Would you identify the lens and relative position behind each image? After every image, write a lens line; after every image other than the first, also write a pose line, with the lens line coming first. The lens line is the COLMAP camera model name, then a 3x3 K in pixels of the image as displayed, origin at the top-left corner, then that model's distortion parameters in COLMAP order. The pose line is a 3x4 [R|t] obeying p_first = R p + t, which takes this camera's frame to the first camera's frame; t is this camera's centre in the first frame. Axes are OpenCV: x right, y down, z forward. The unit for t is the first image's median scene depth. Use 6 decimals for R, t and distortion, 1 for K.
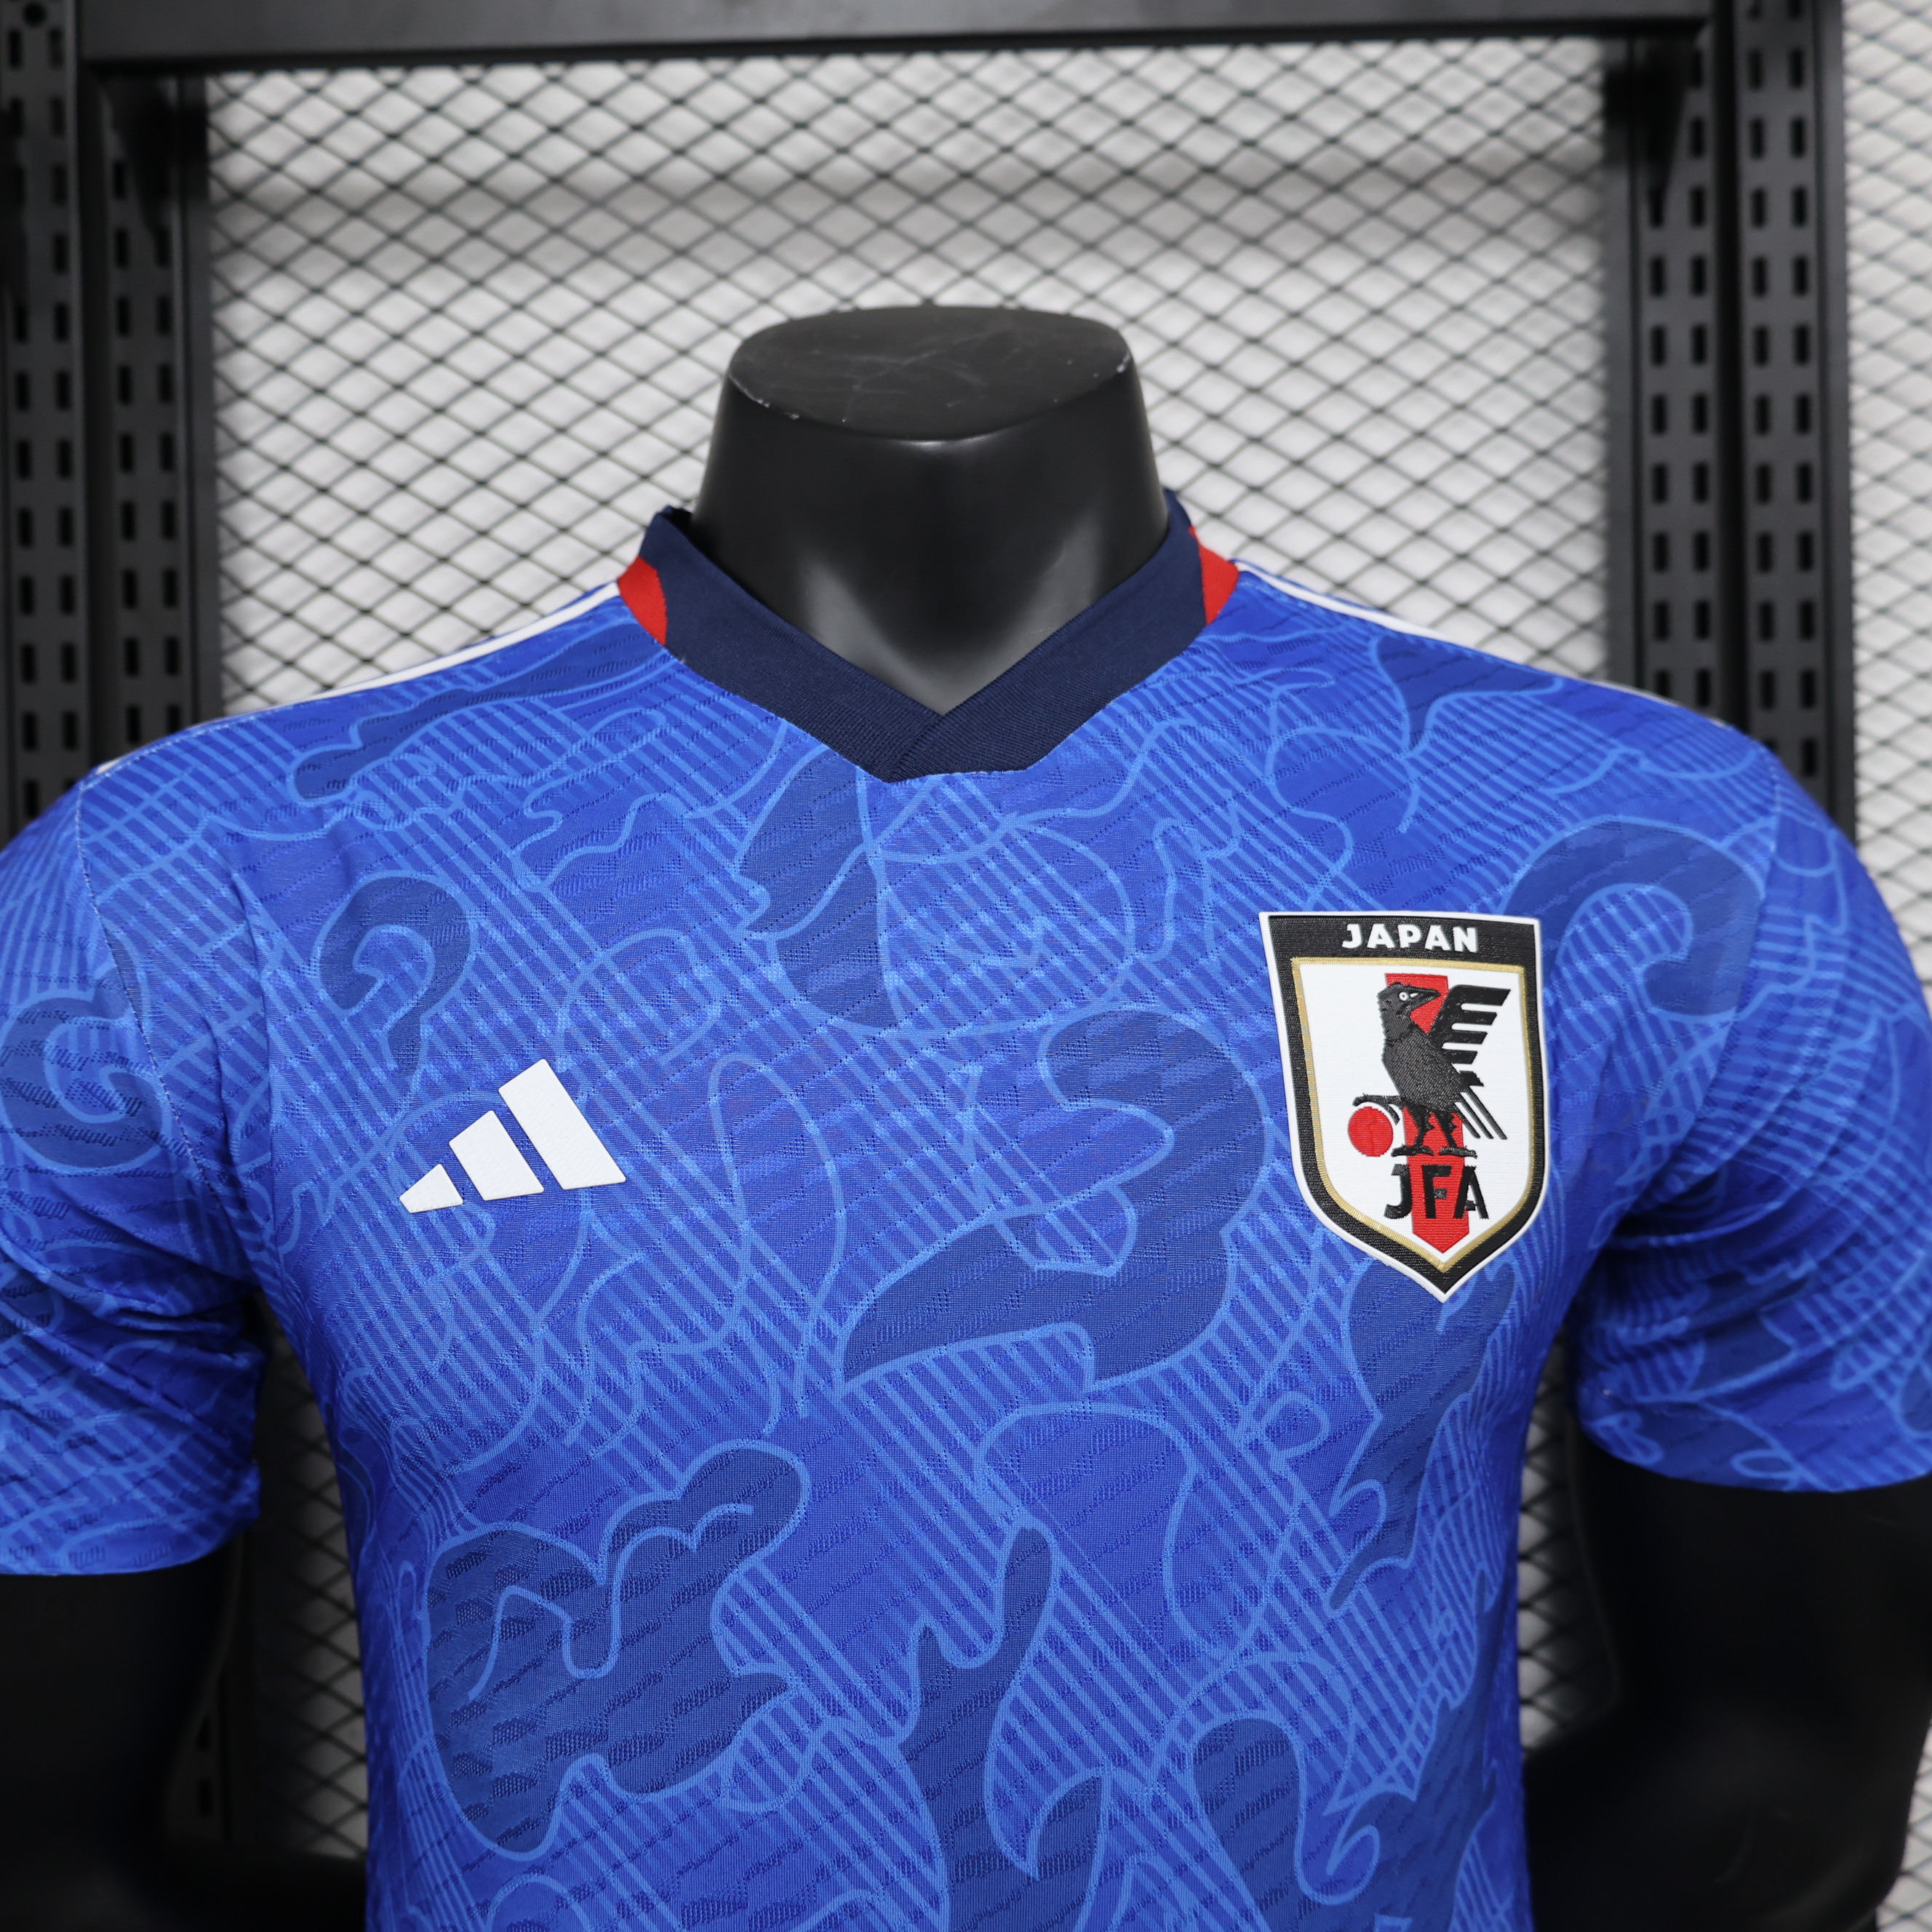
lens RADIAL K [[2004.2, 0, 924.1], [0, 2004.2, 998.5], [0, 0, 1]] dist [-0.010273, 0.005226]
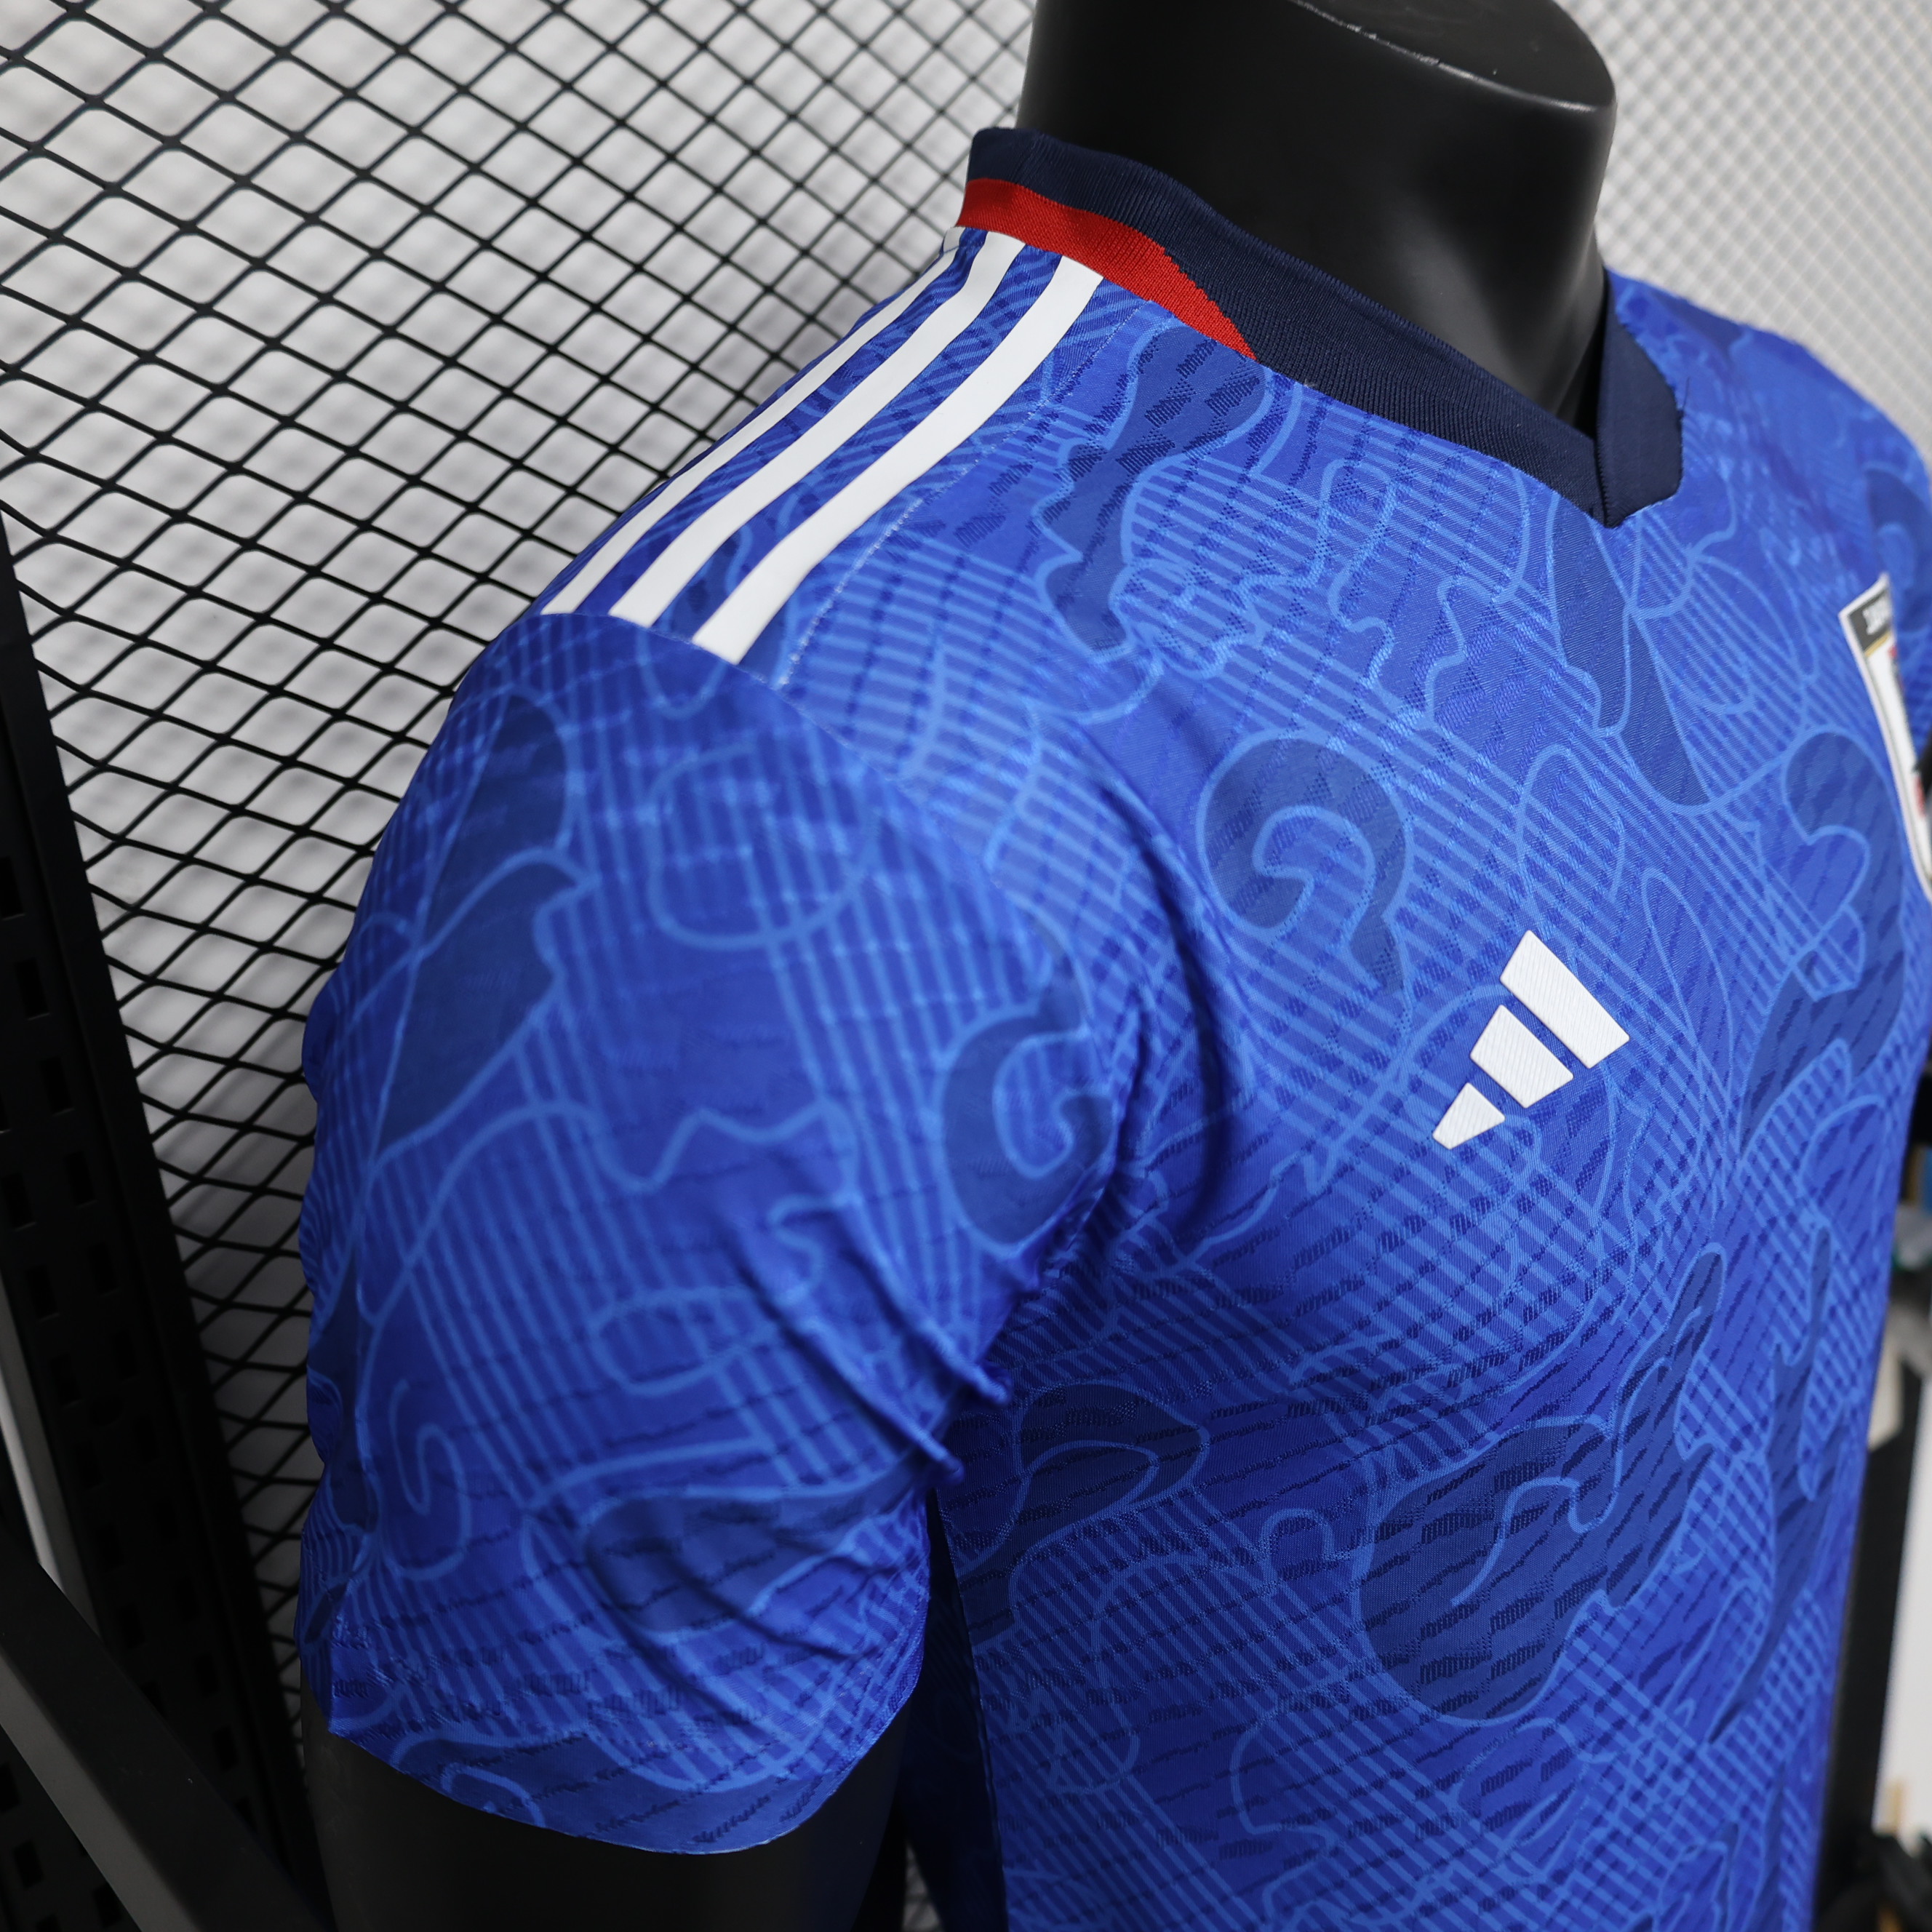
lens RADIAL K [[1978.2, 0, 936.4], [0, 1978.2, 966.7], [0, 0, 1]] dist [-0.000477, -0.012675]
pose [[0.718262, -0.279482, 0.637174, -0.859089], [0.085271, 0.944234, 0.318043, -0.230112], [-0.690528, -0.174105, 0.702039, 0.547957]]
